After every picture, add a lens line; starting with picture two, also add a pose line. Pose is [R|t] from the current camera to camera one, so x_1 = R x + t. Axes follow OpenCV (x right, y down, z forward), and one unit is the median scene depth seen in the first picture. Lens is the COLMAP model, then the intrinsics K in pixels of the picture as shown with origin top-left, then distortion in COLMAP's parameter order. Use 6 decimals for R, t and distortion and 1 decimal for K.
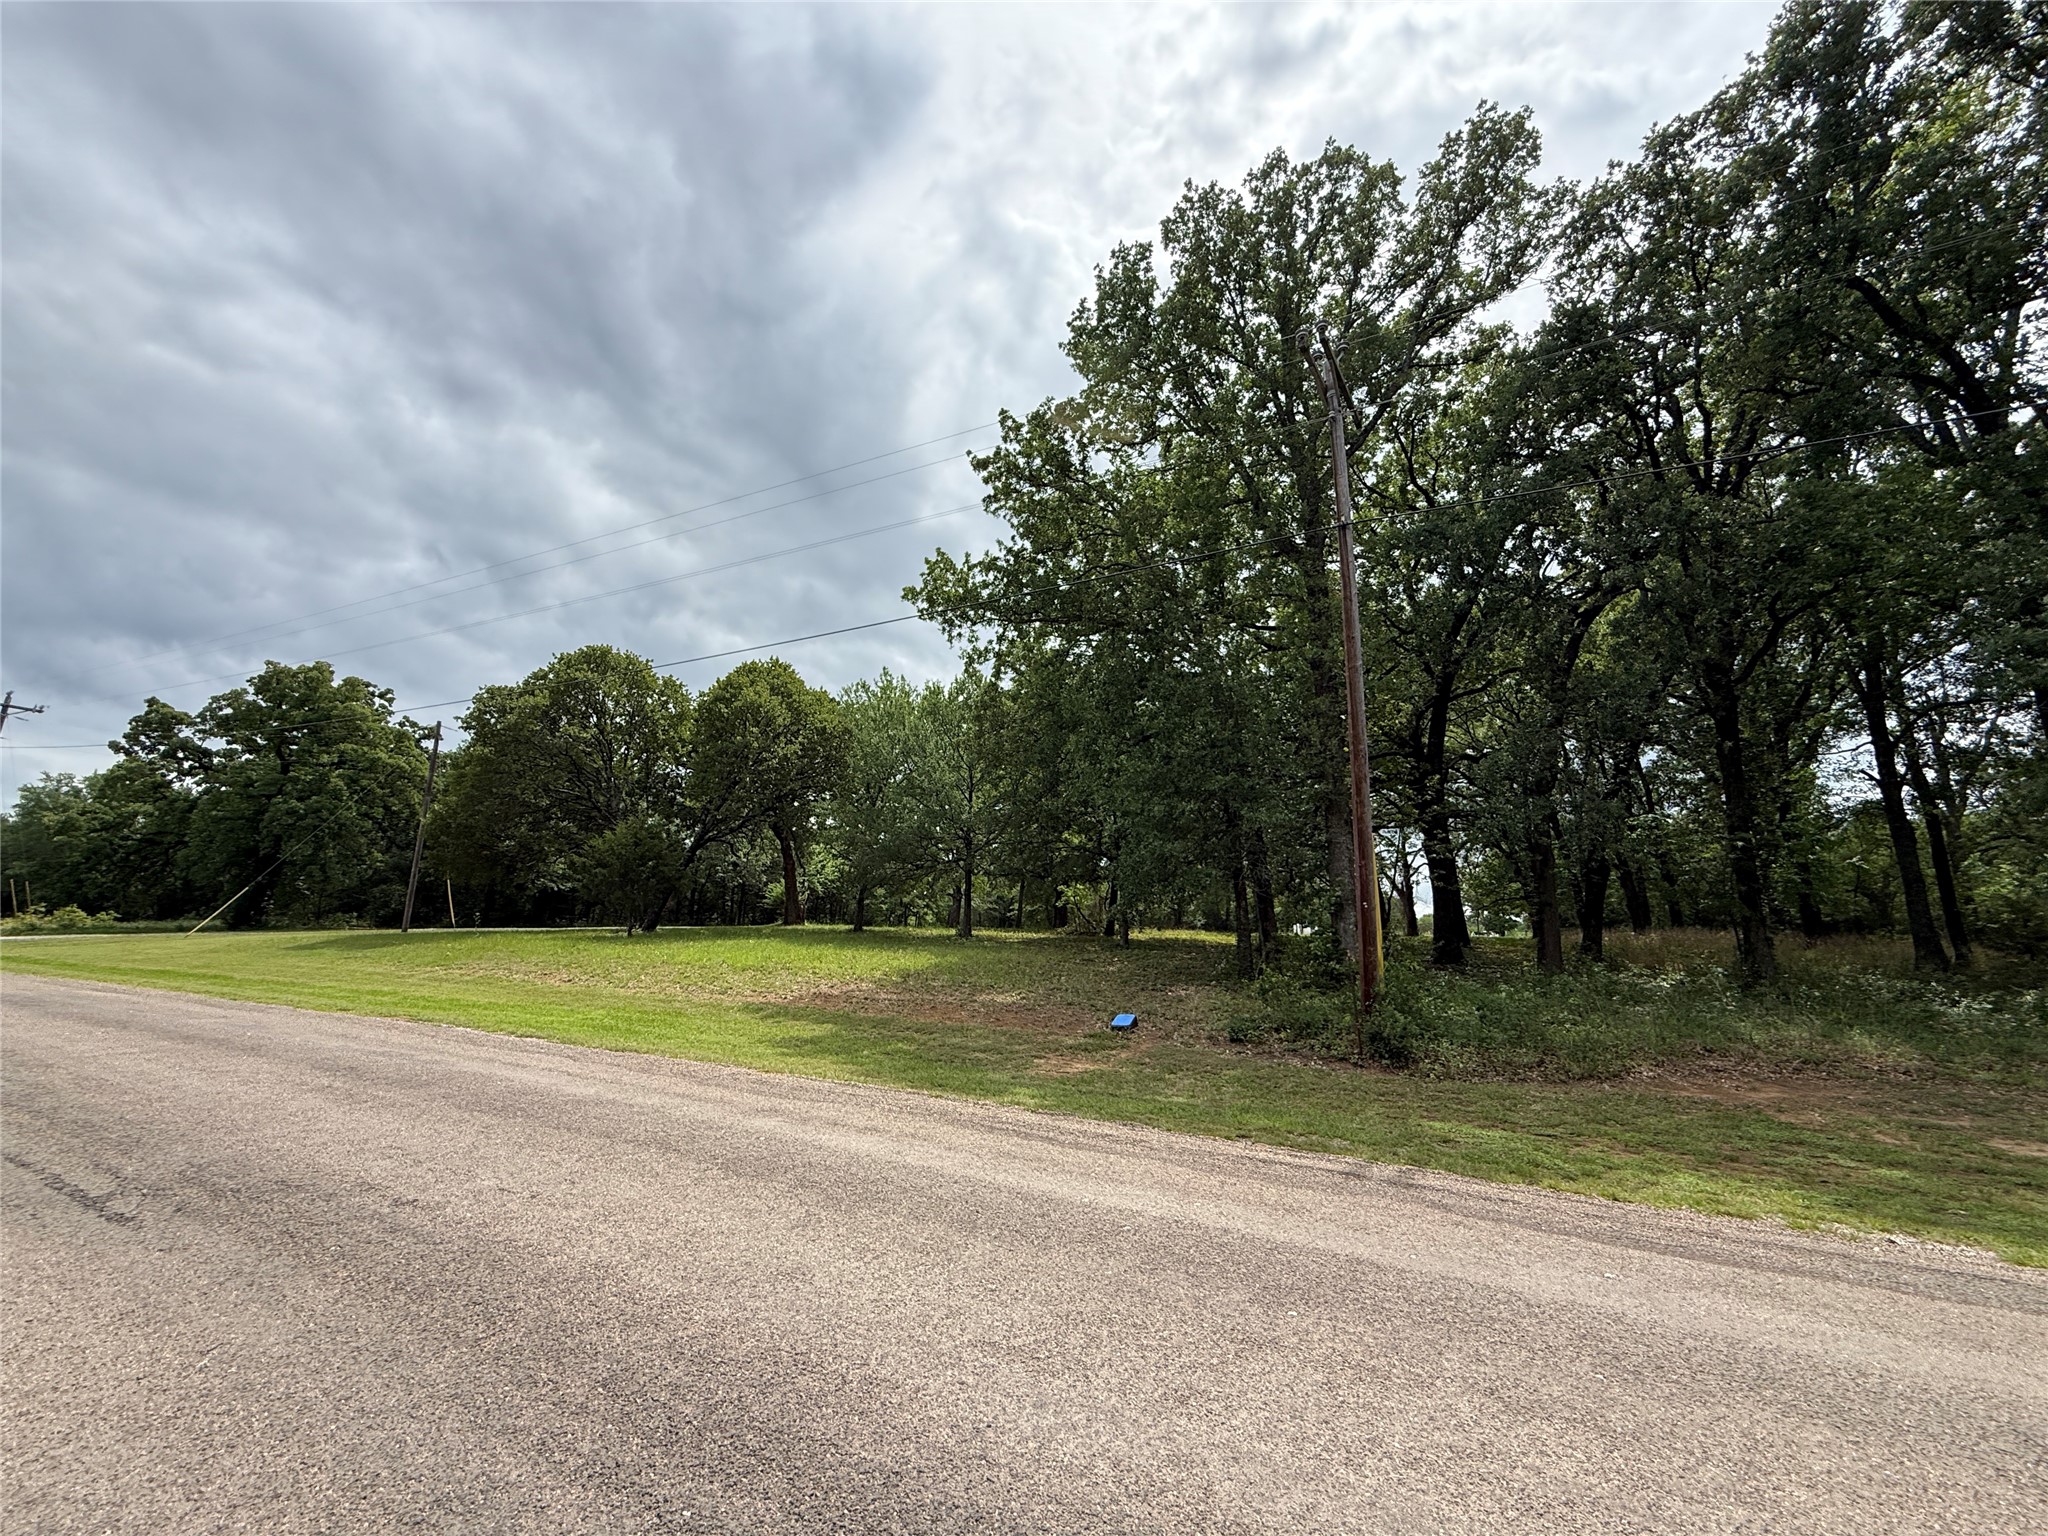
lens RADIAL K [[813.4, 0, 1015.1], [0, 813.4, 762.0], [0, 0, 1]] dist [0.001036, 0.000237]
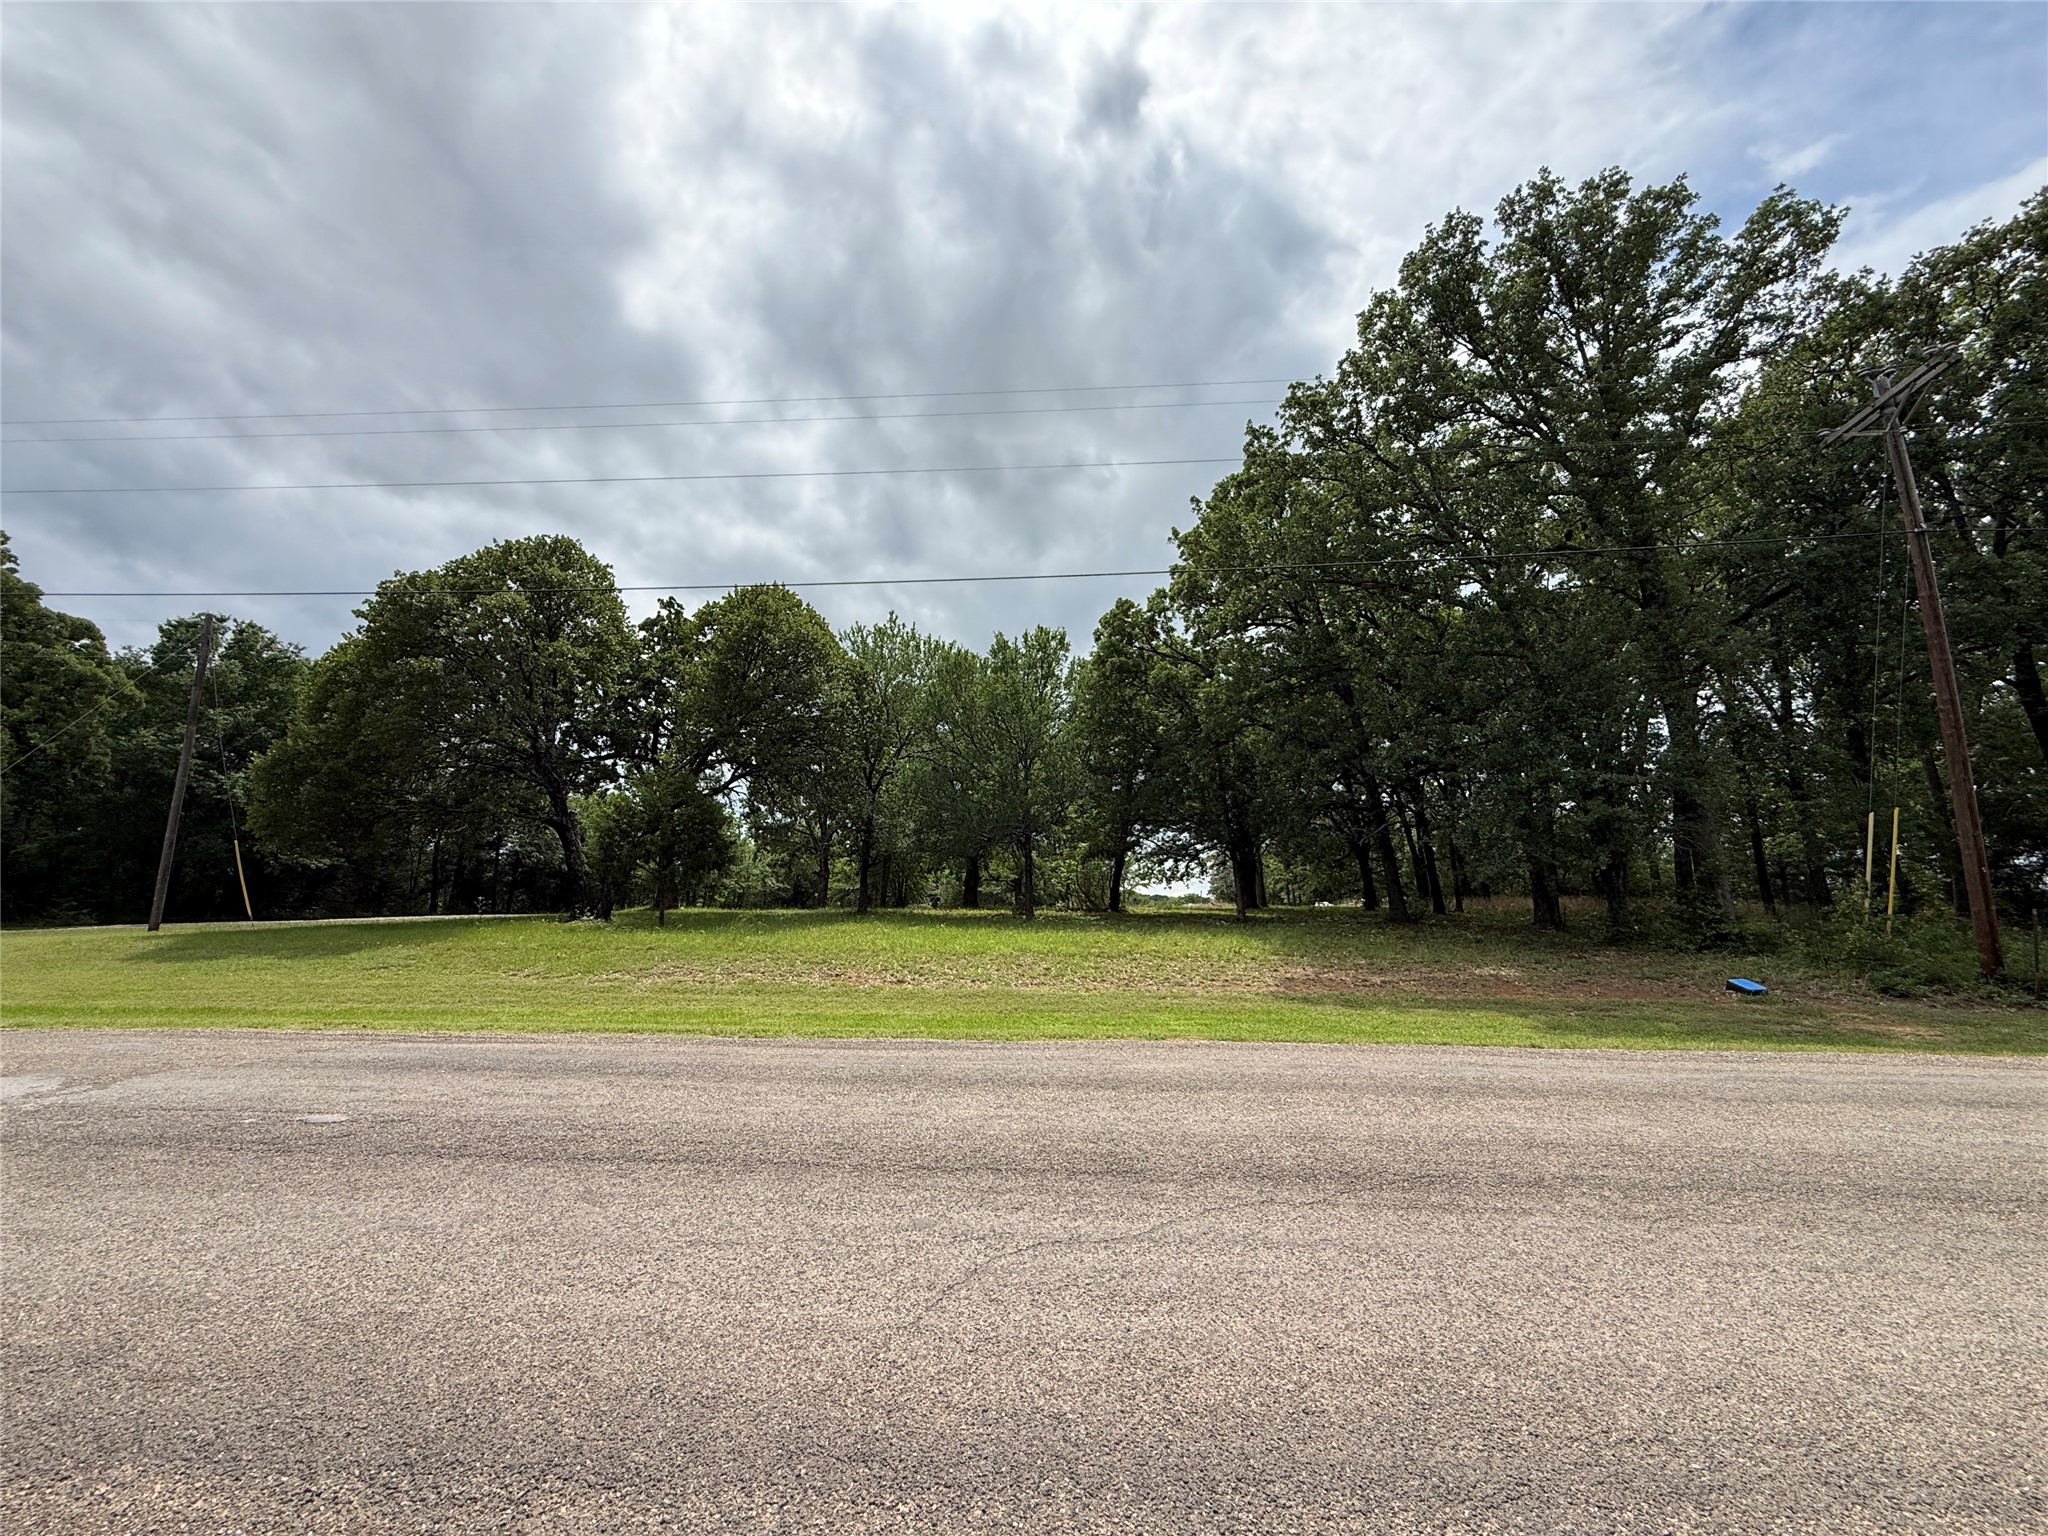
lens RADIAL K [[815.8, 0, 1023.3], [0, 815.8, 770.2], [0, 0, 1]] dist [0.001134, -0.000261]
pose [[0.920892, 0.046873, 0.386989, -0.477148], [-0.061155, 0.997823, 0.024668, 0.030454], [-0.384990, -0.046383, 0.921754, 0.179786]]
